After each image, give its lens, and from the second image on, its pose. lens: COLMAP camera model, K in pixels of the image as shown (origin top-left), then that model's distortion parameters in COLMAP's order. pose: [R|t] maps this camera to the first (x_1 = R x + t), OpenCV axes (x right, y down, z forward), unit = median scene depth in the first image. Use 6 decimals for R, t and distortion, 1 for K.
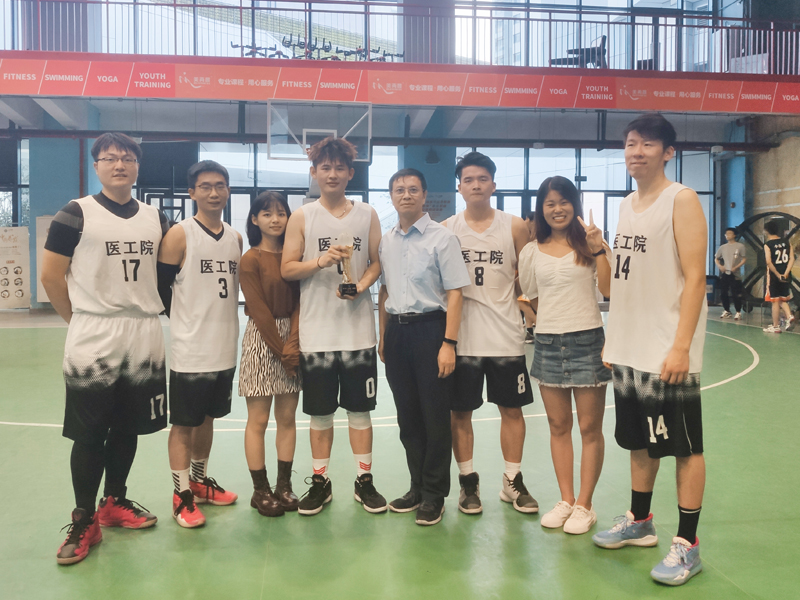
lens RADIAL K [[777.1, 0, 398.7], [0, 777.1, 276.0], [0, 0, 1]] dist [-0.002307, -0.012427]
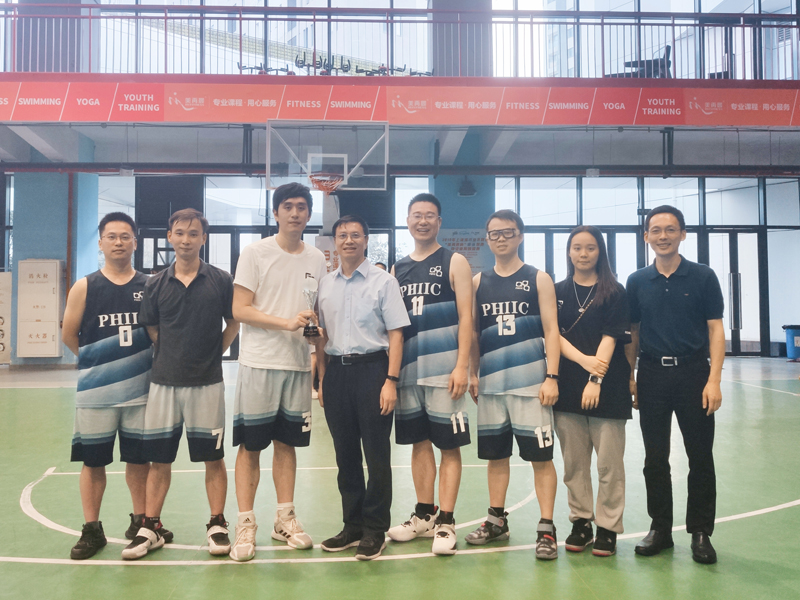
lens RADIAL K [[792.6, 0, 393.5], [0, 792.6, 264.9], [0, 0, 1]] dist [0.004530, -0.022192]
pose [[0.996765, -0.007357, -0.080037, 0.032591], [0.001321, 0.997167, -0.075214, -0.002533], [0.080364, 0.074865, 0.993950, 0.131927]]
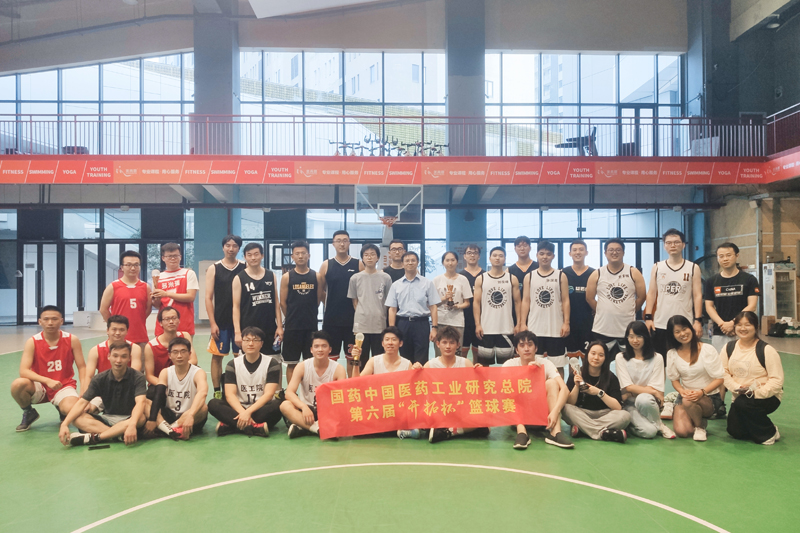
lens RADIAL K [[755.7, 0, 403.3], [0, 755.7, 280.3], [0, 0, 1]] dist [0.067407, 0.001186]
pose [[0.995472, -0.004411, -0.094949, 0.055644], [0.001262, 0.999448, -0.033197, 0.007859], [0.095043, 0.032927, 0.994928, -0.388094]]
